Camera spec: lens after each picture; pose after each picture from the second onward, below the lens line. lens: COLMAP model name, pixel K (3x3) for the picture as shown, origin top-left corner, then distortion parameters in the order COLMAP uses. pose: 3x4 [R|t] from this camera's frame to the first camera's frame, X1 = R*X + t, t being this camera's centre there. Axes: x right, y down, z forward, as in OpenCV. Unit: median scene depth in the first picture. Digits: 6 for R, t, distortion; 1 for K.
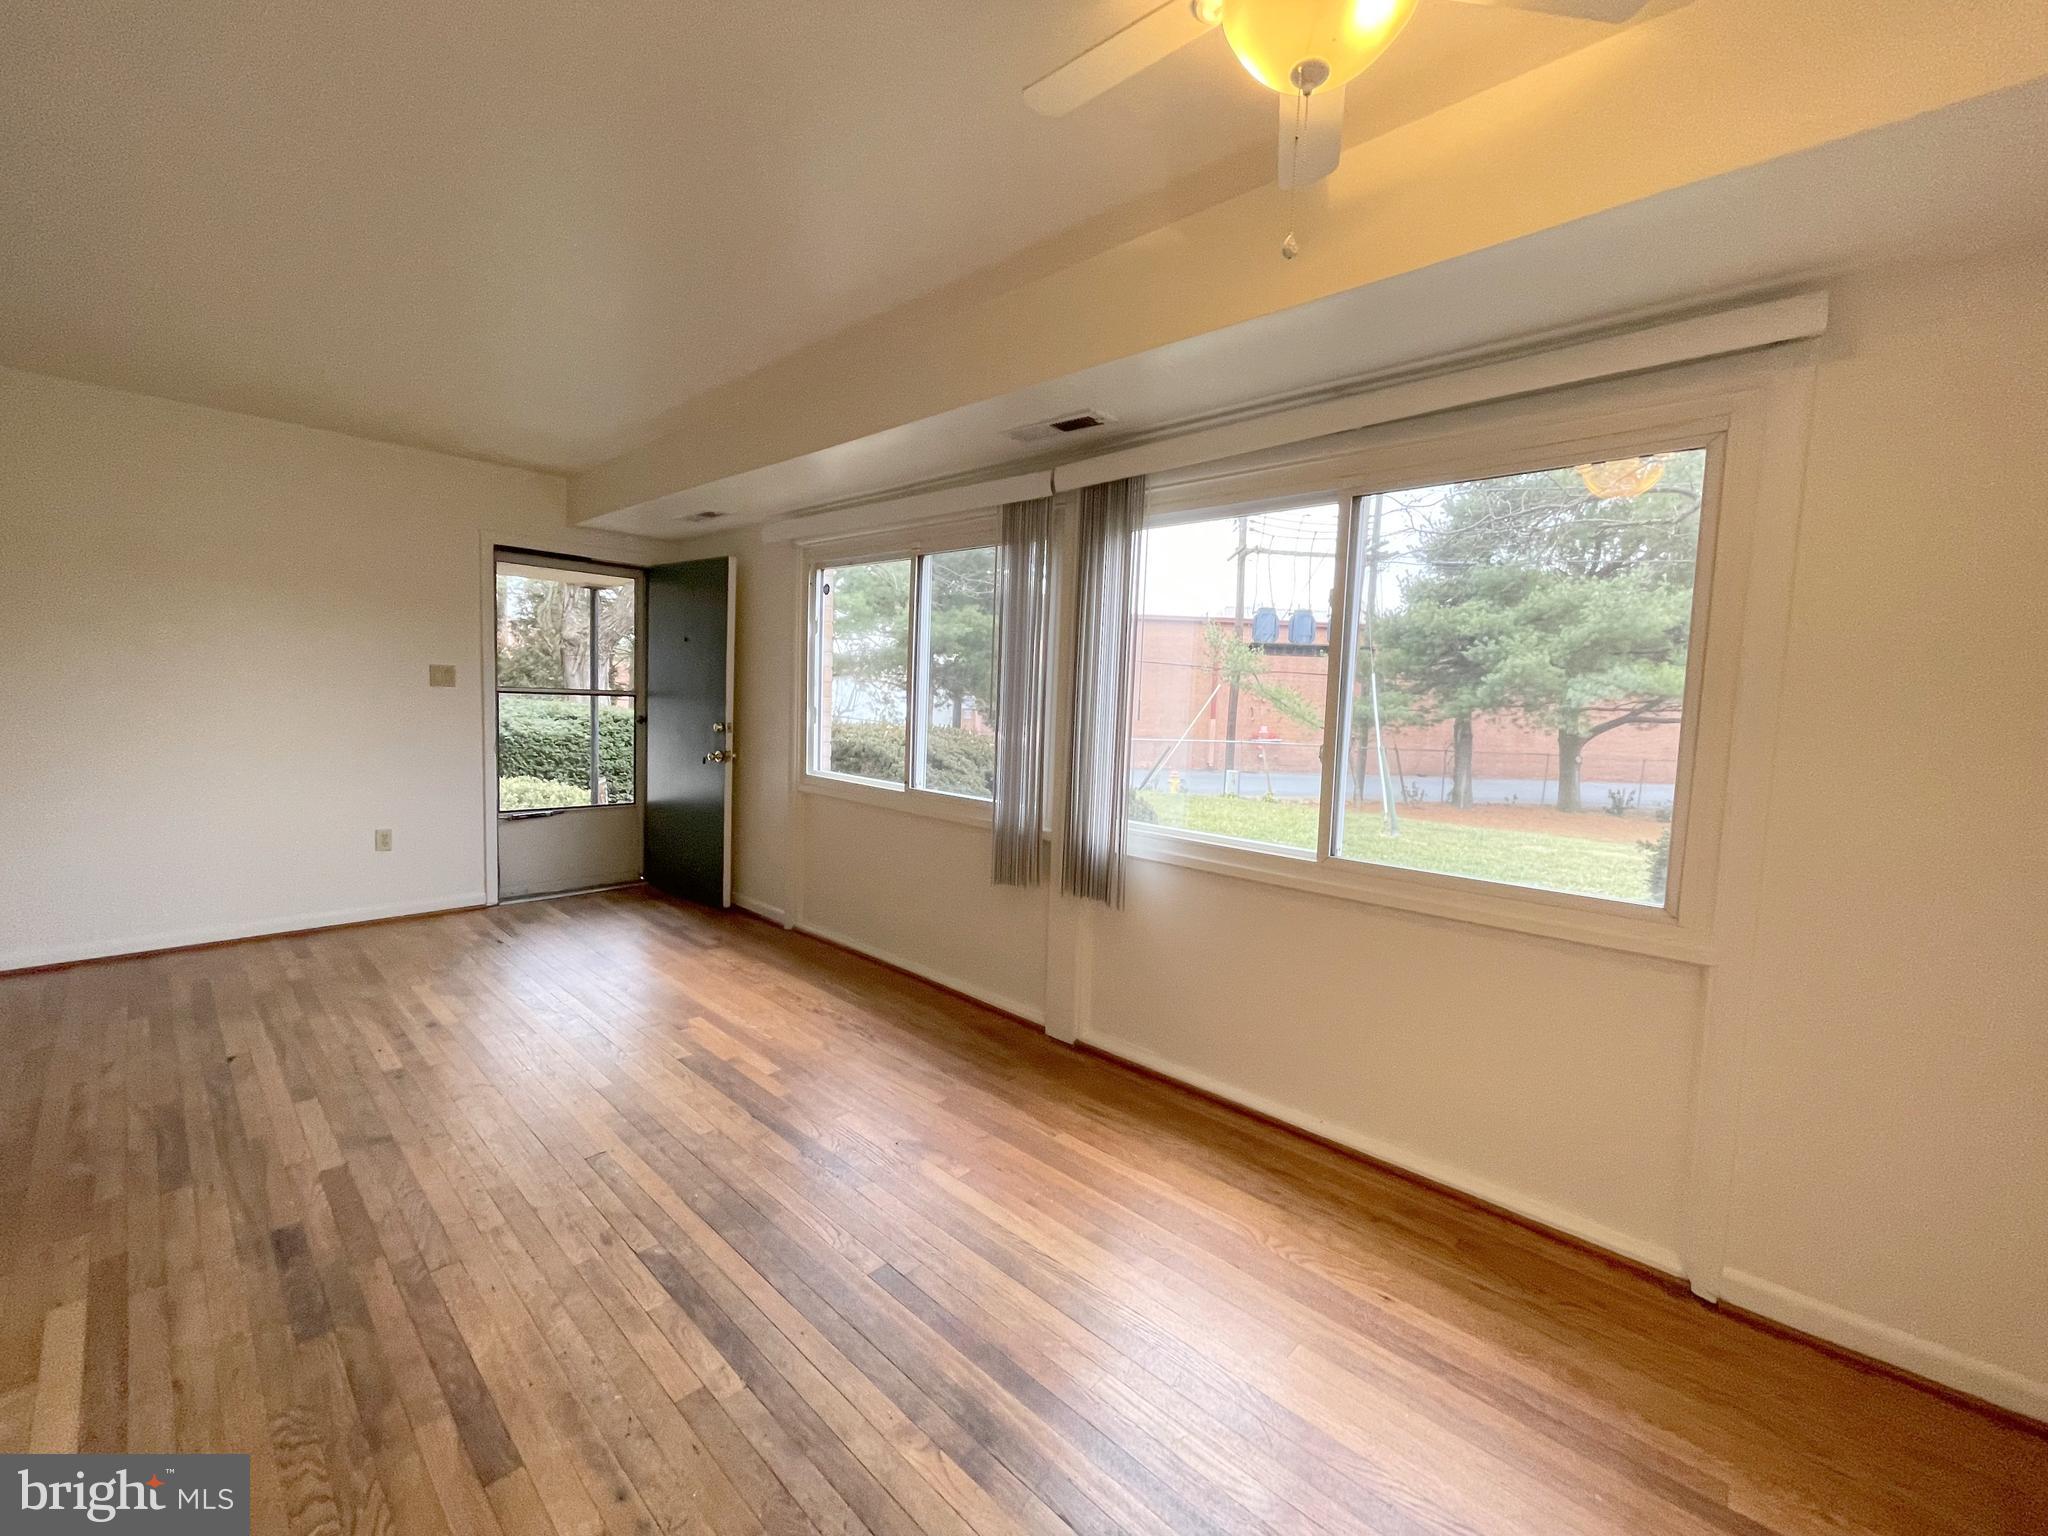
lens RADIAL K [[829.4, 0, 1021.7], [0, 829.4, 761.8], [0, 0, 1]] dist [0.000035, -0.001025]
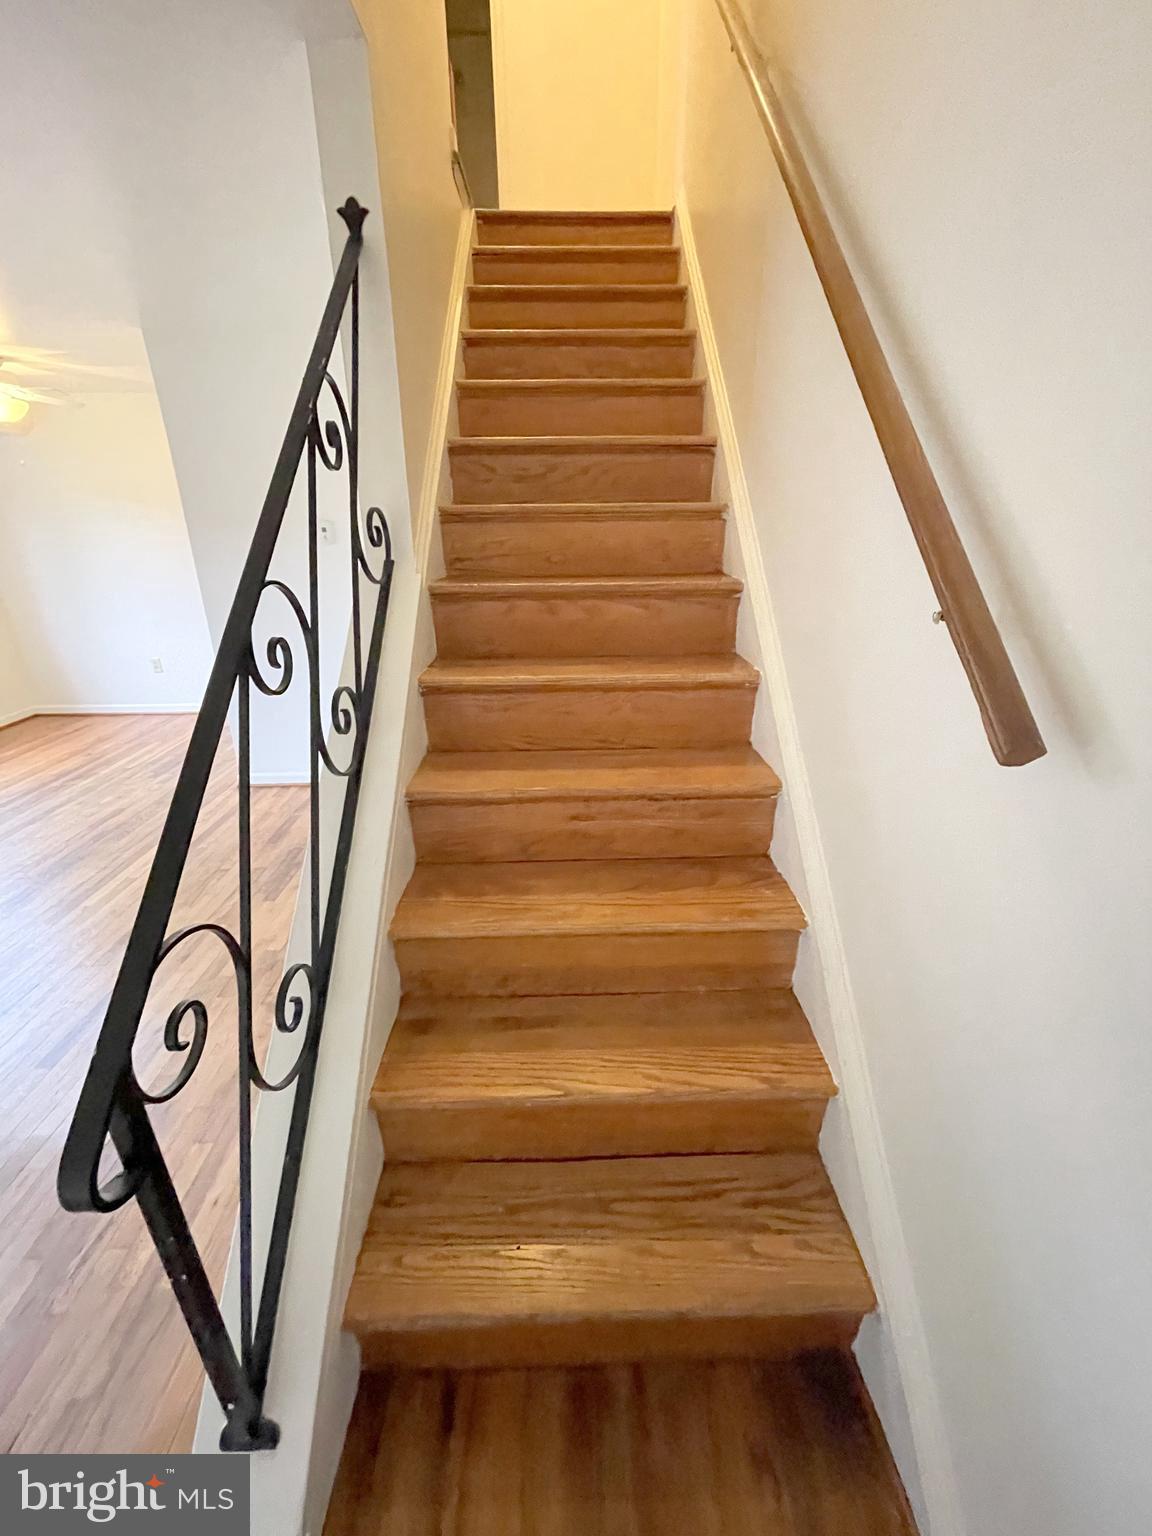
lens RADIAL K [[622.1, 0, 589.9], [0, 622.1, 766.5], [0, 0, 1]] dist [0.000035, -0.001025]
pose [[-0.704166, -0.292261, 0.647096, -1.828617], [0.034087, 0.896392, 0.441949, -0.202951], [-0.709216, 0.333263, -0.621247, 0.577188]]
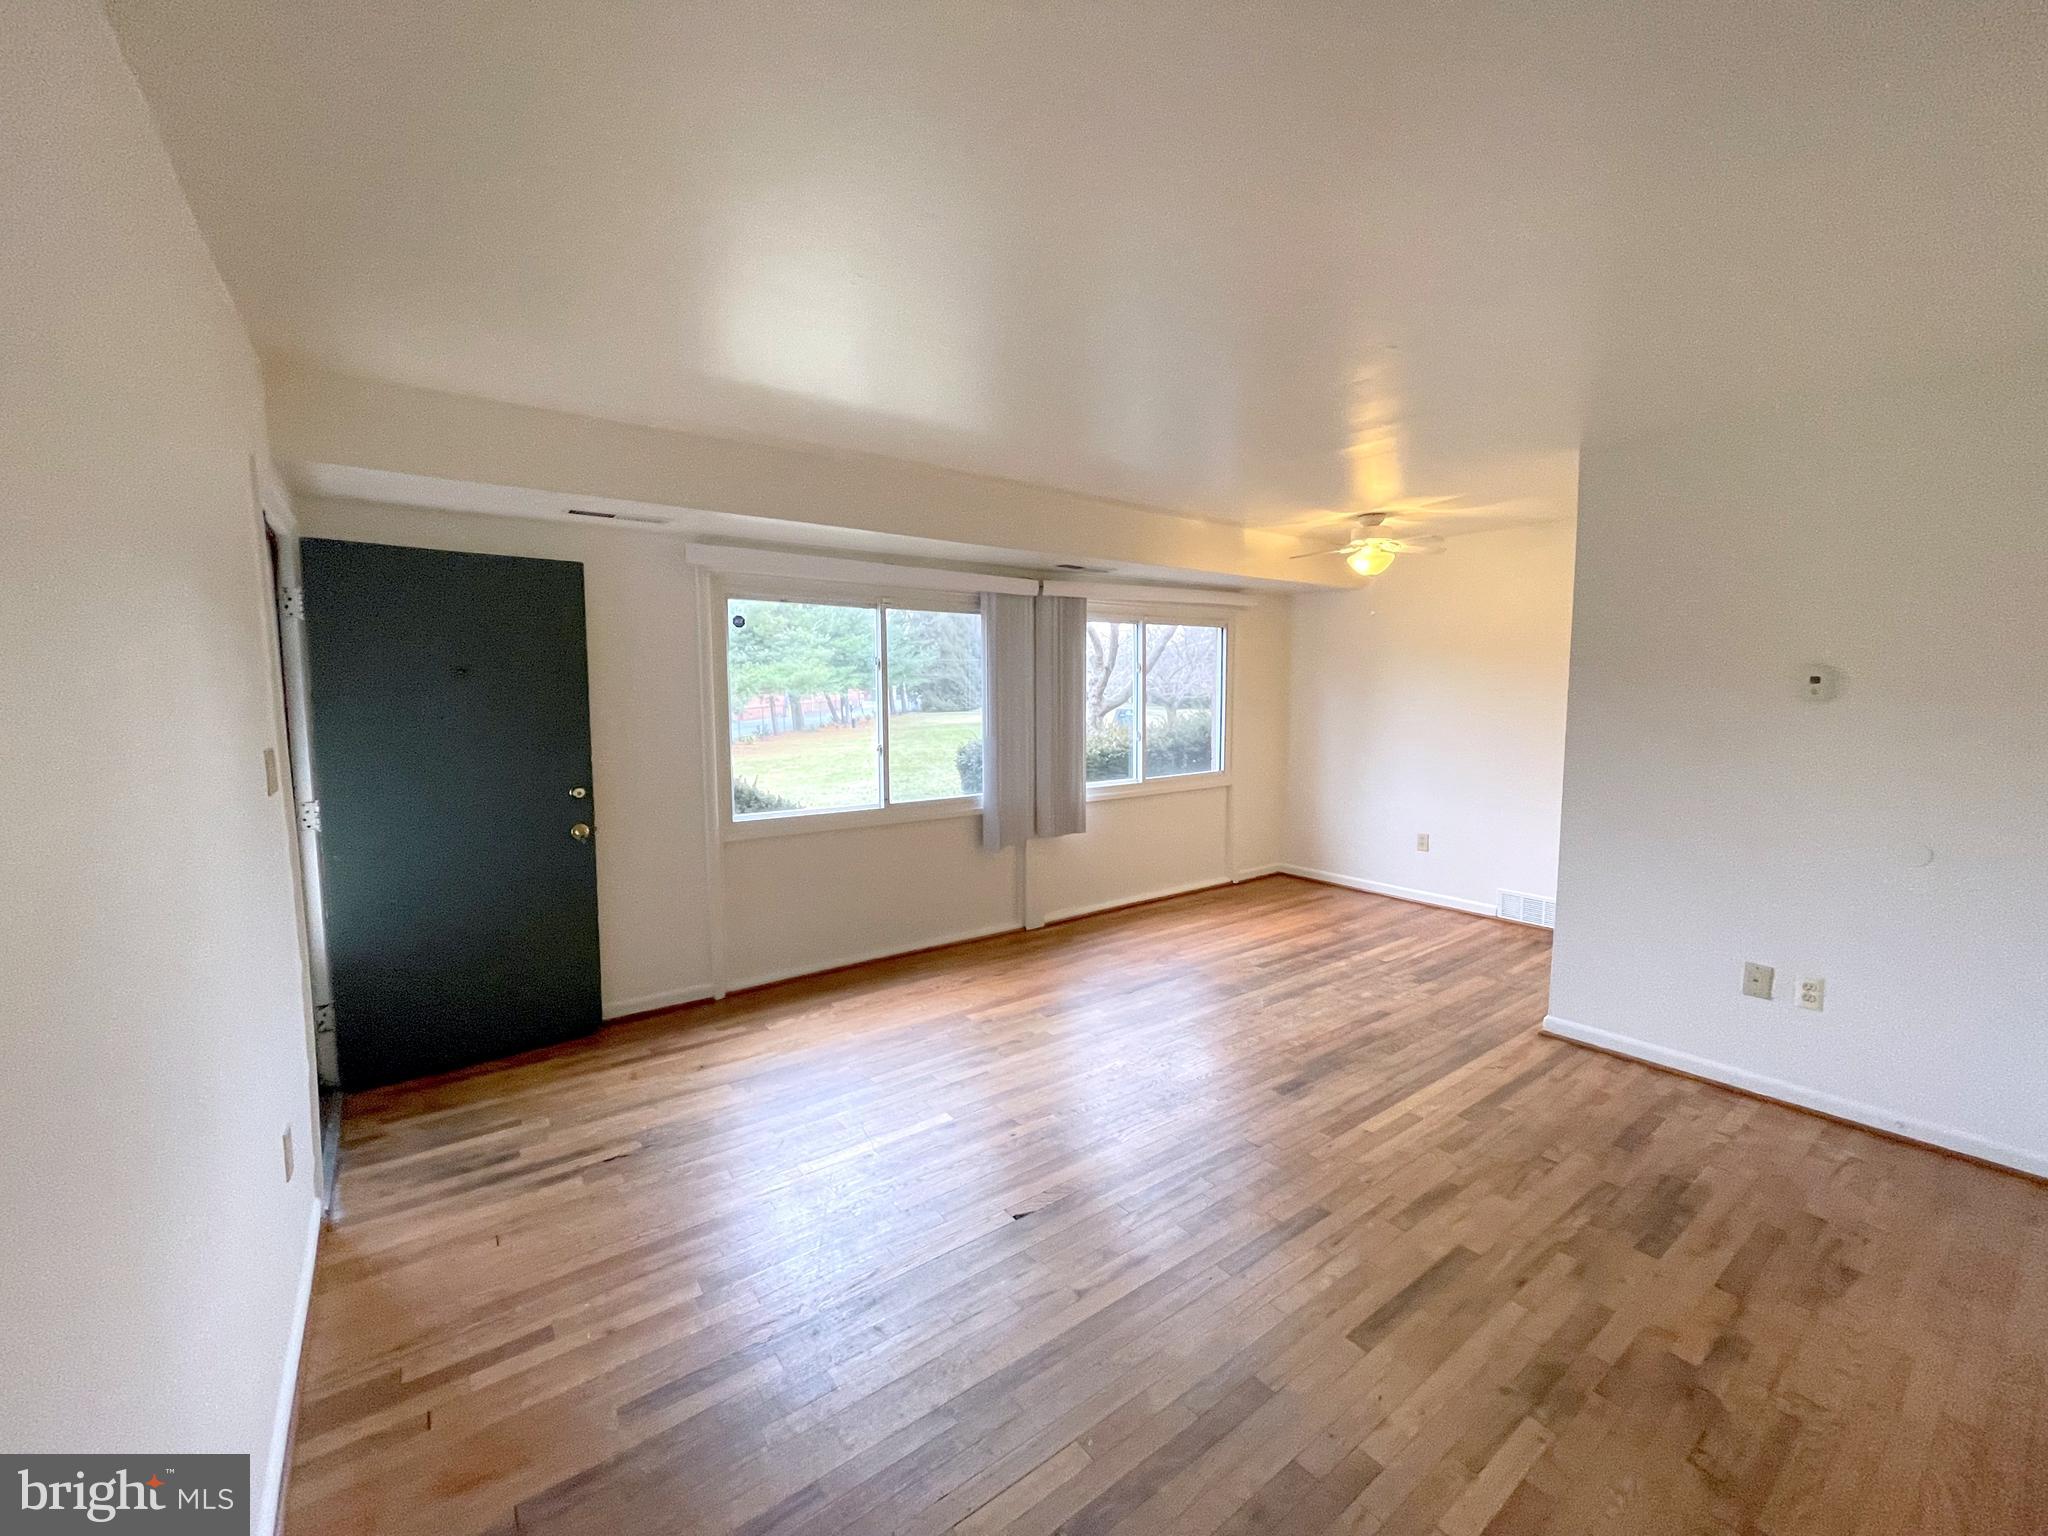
lens RADIAL K [[829.4, 0, 1021.7], [0, 829.4, 761.8], [0, 0, 1]] dist [0.000035, -0.001025]
pose [[0.179389, -0.127389, 0.975496, -1.707736], [0.088914, 0.989622, 0.112883, -0.196904], [-0.979752, 0.066485, 0.188854, 0.797178]]
